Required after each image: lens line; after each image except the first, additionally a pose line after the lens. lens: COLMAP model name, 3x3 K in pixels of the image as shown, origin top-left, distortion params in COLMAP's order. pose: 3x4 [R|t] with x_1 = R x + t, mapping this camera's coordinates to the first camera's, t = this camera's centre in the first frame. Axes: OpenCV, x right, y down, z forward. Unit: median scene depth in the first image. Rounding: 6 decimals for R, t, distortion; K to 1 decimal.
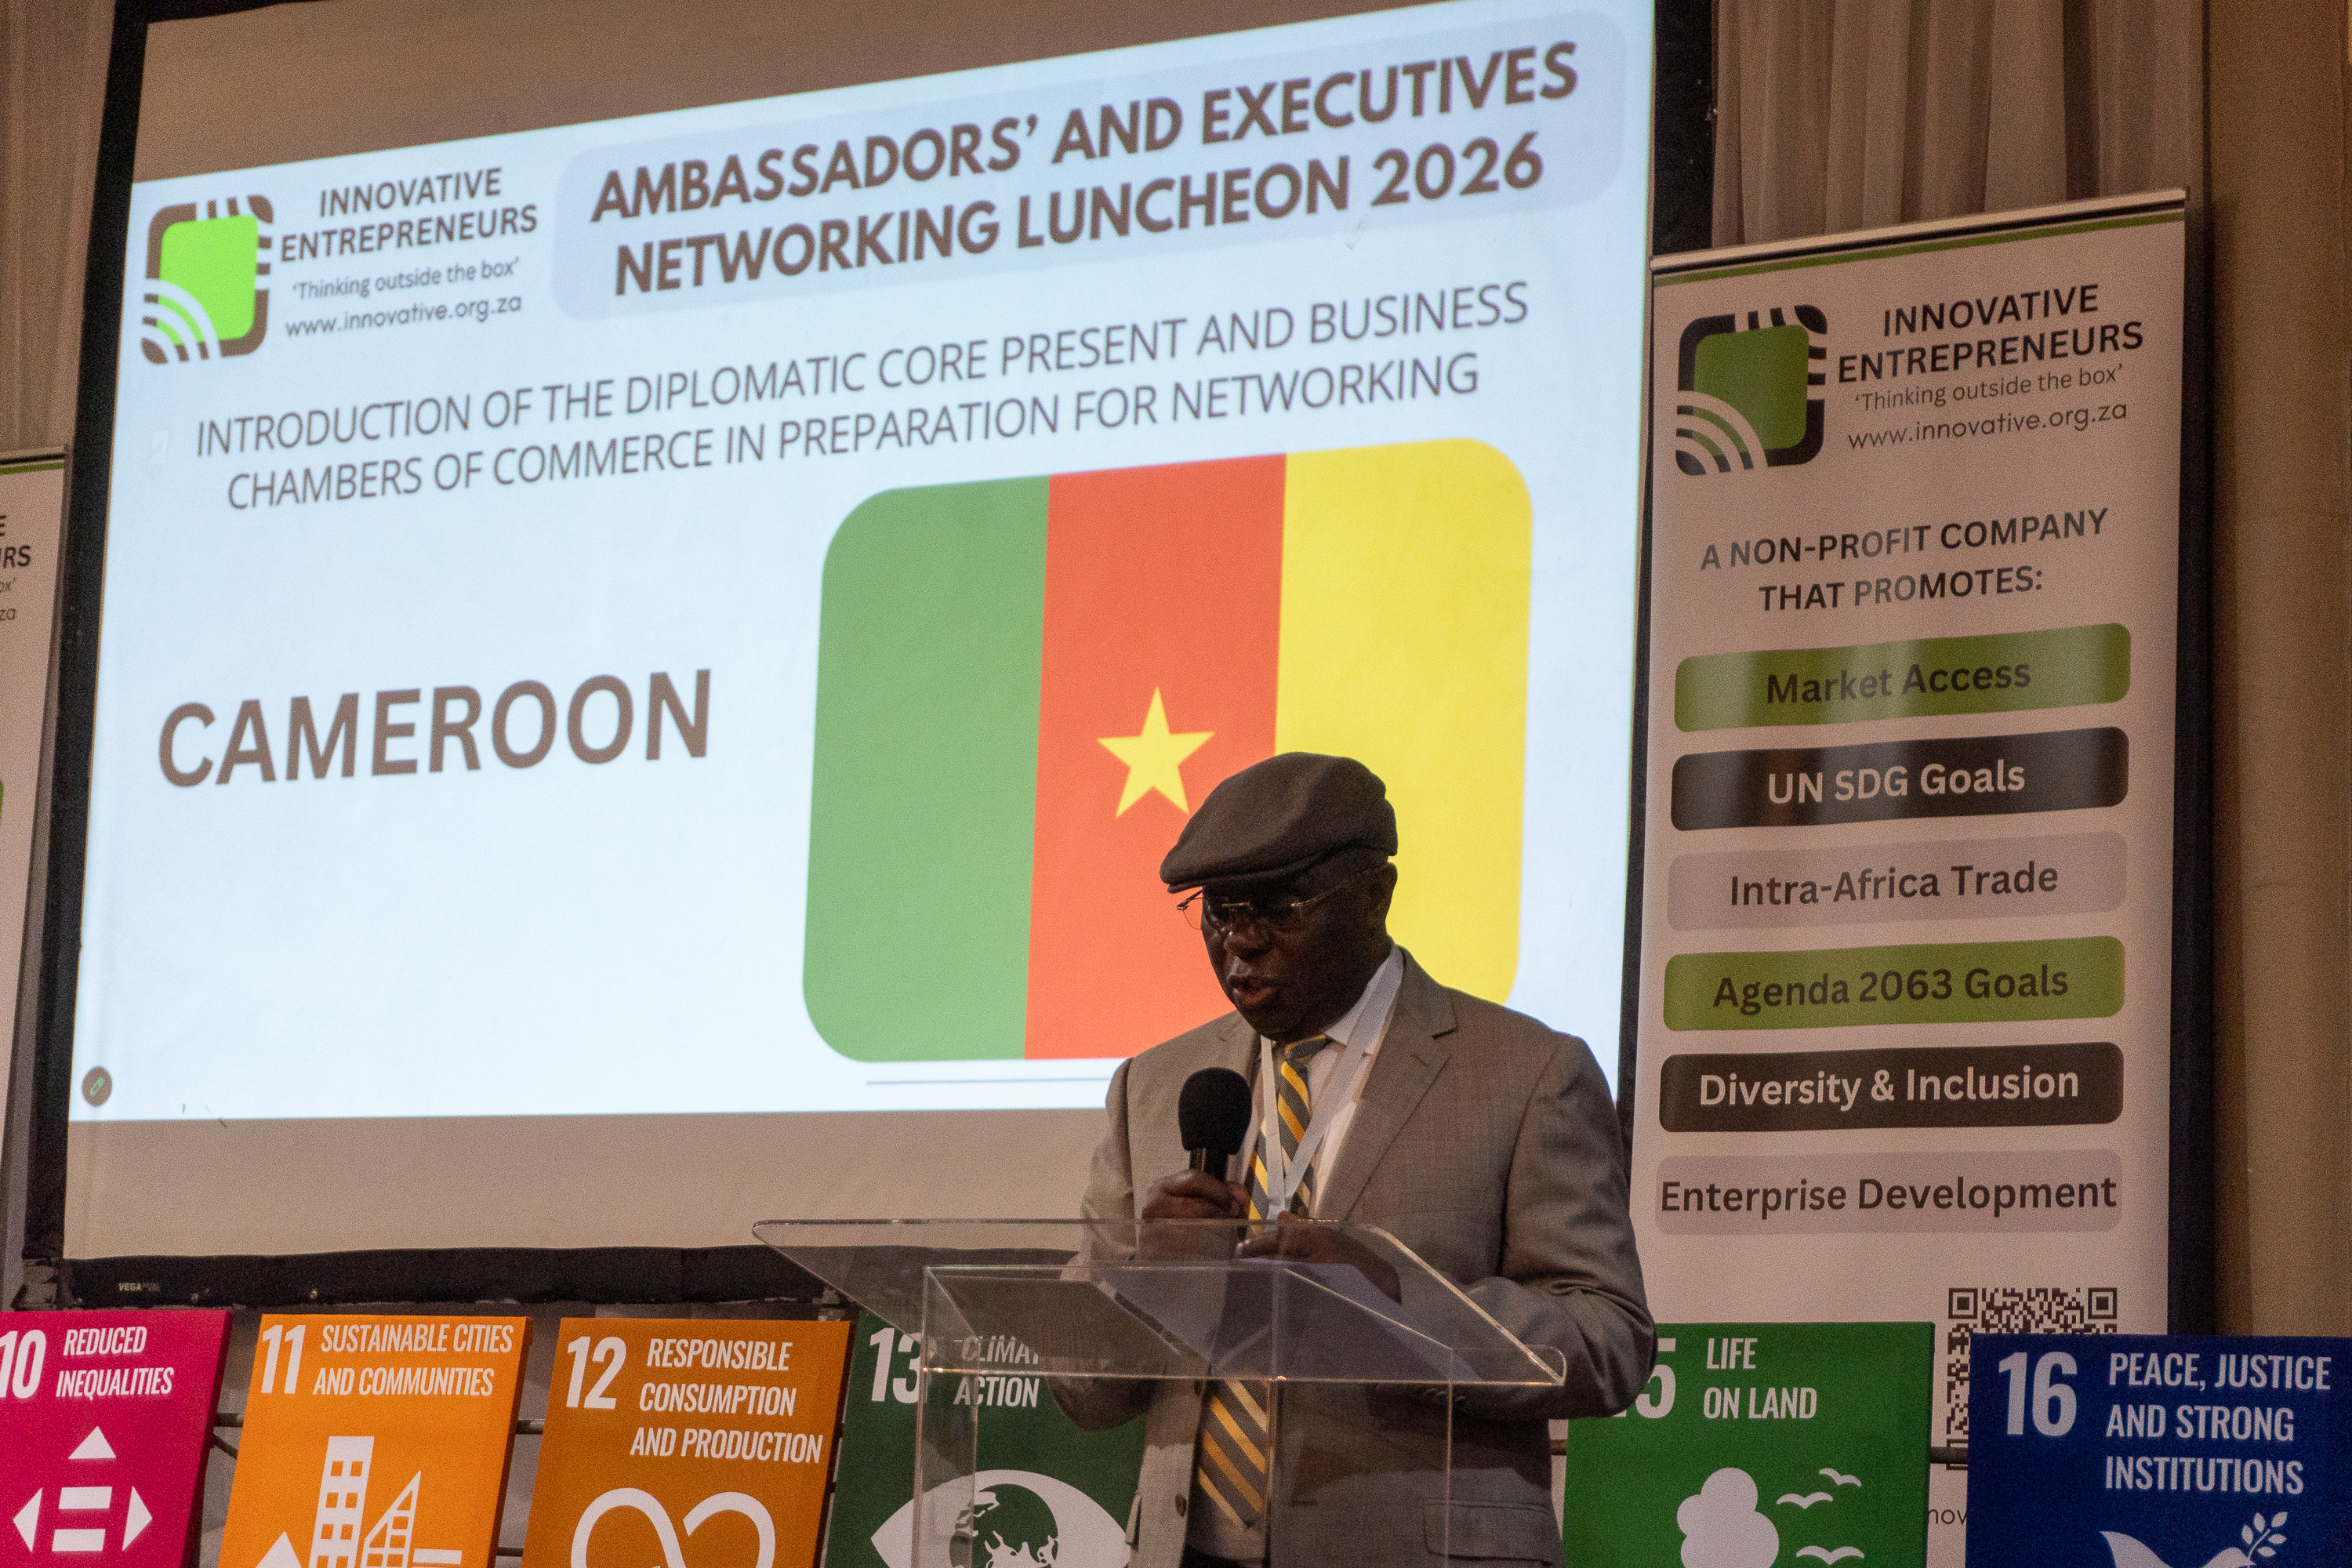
lens RADIAL K [[4961.3, 0, 1172.1], [0, 4961.3, 795.8], [0, 0, 1]] dist [0.057680, 0.000000]
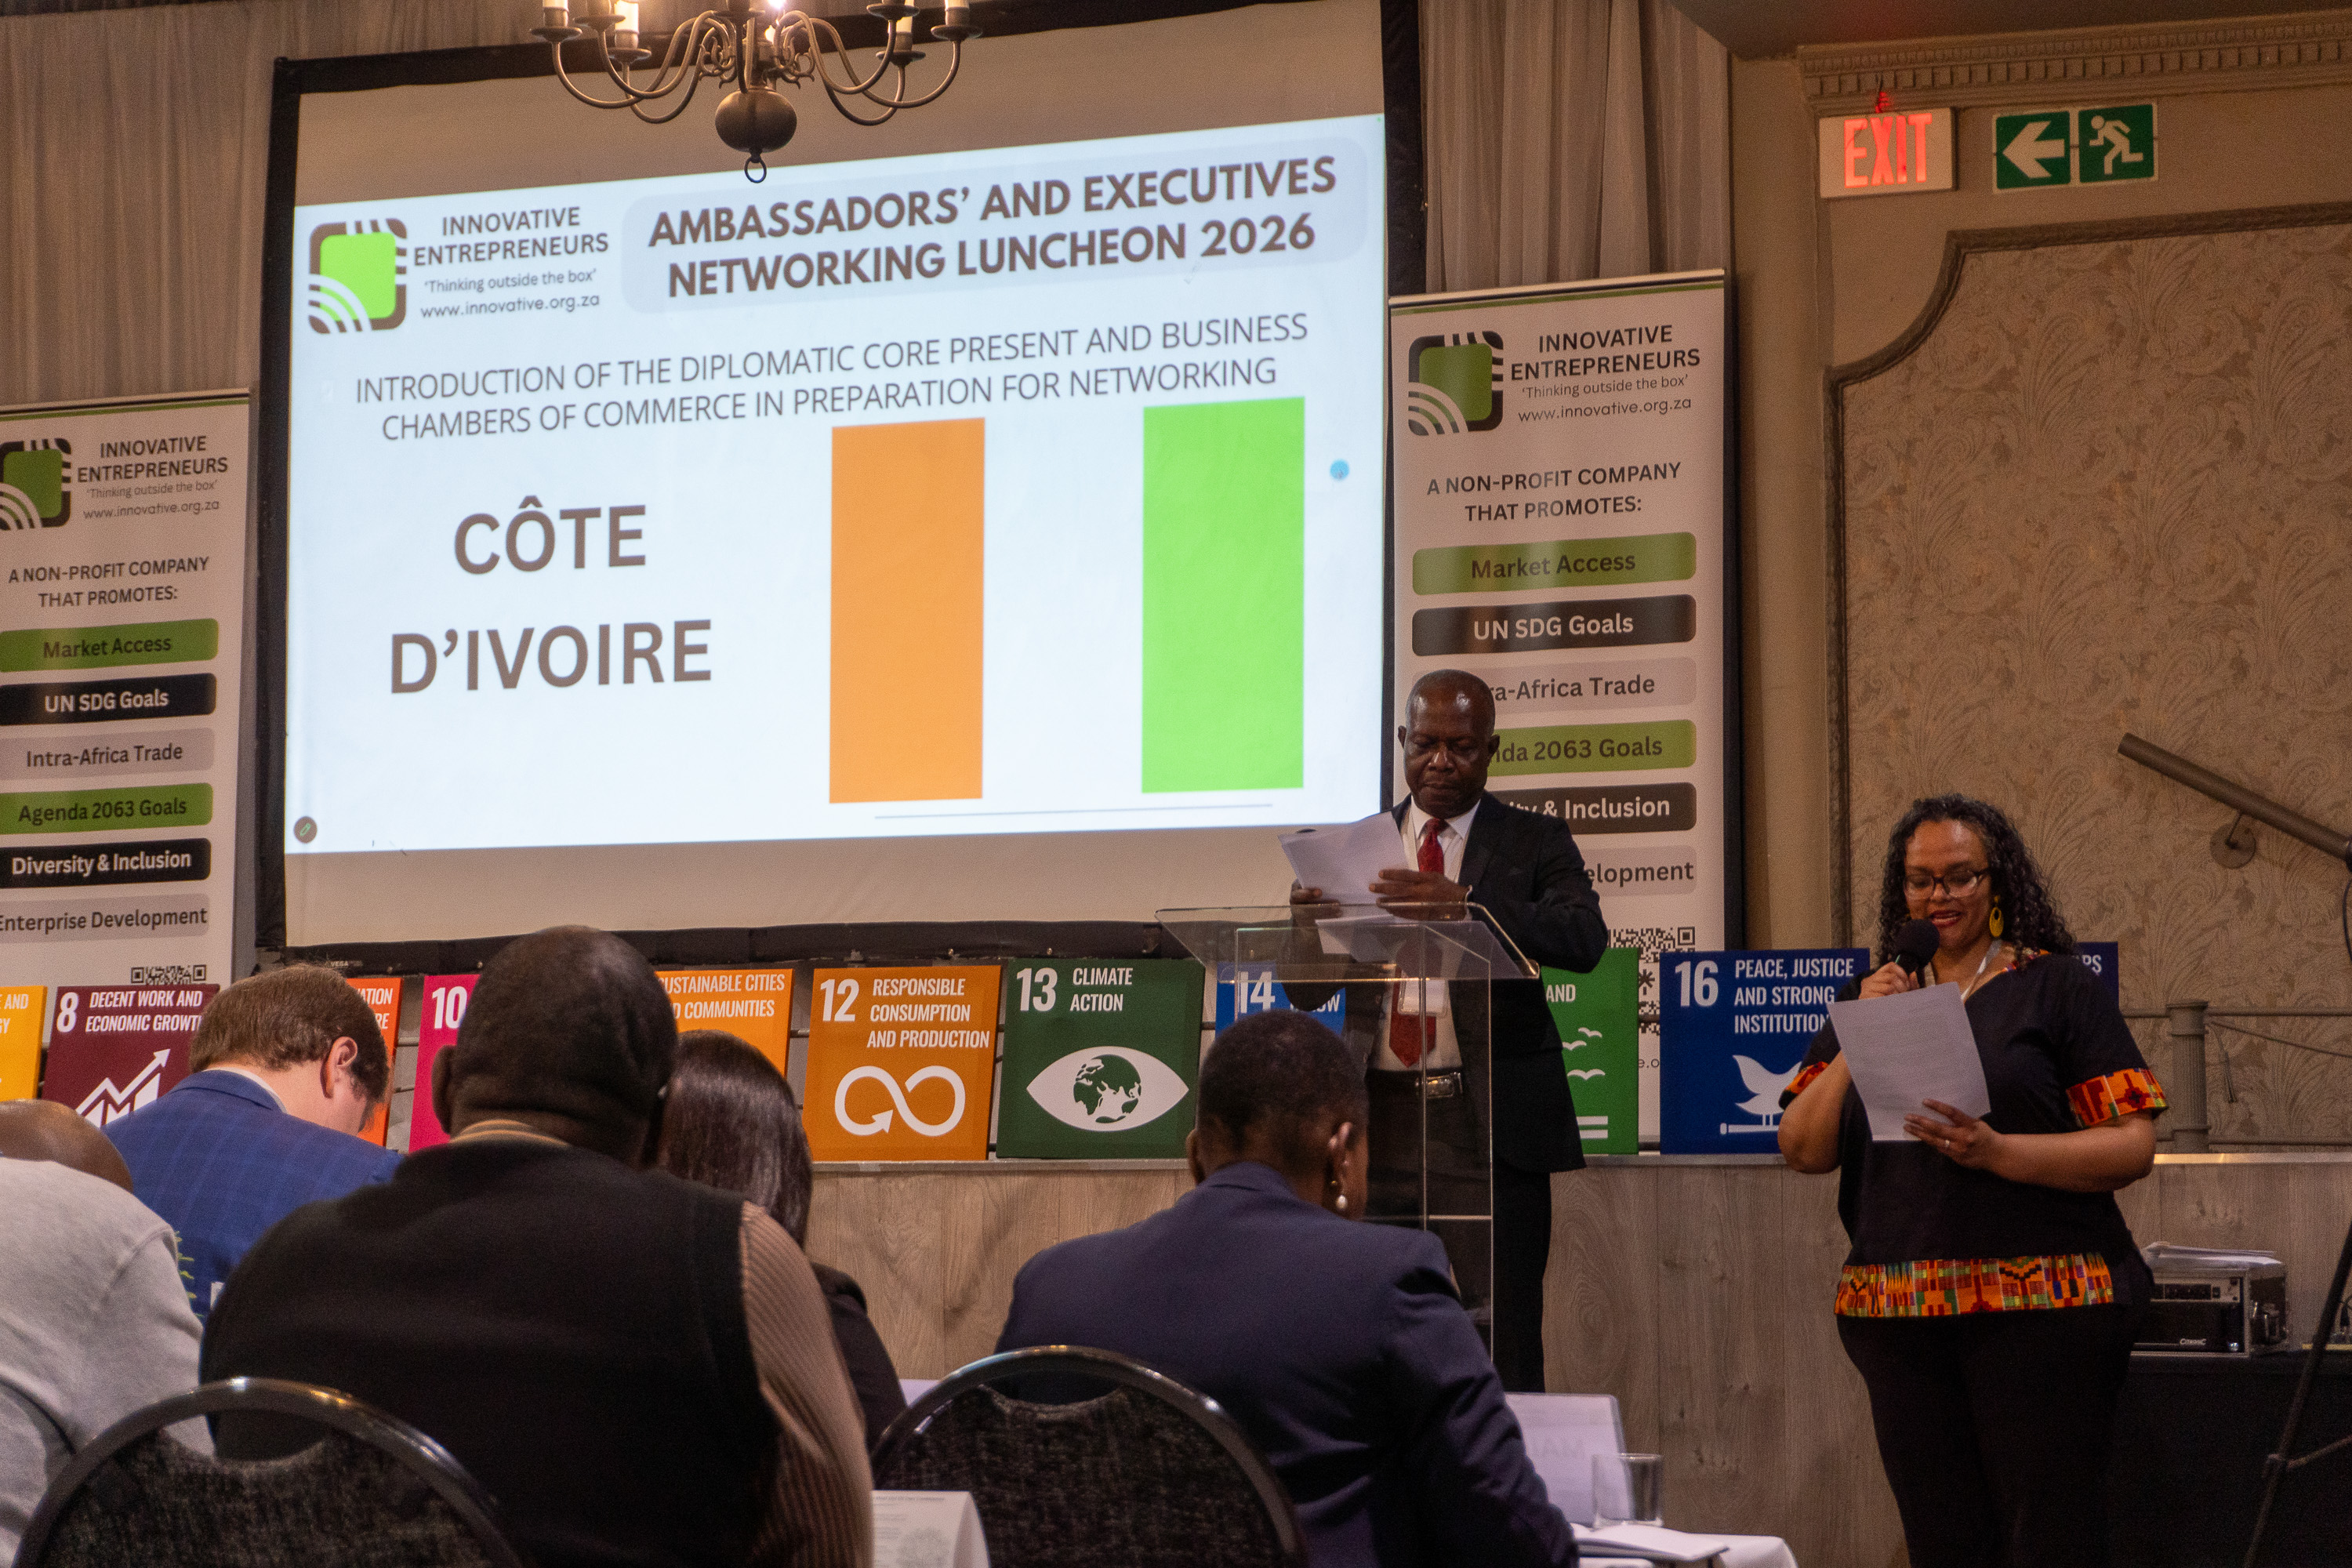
lens RADIAL K [[4961.3, 0, 1166.6], [0, 4961.3, 791.9], [0, 0, 1]] dist [0.057680, 0.000000]
pose [[0.987886, -0.022544, 0.153534, -0.236238], [0.012409, 0.997699, 0.066657, -0.059588], [-0.154683, -0.063944, 0.985893, -0.612298]]
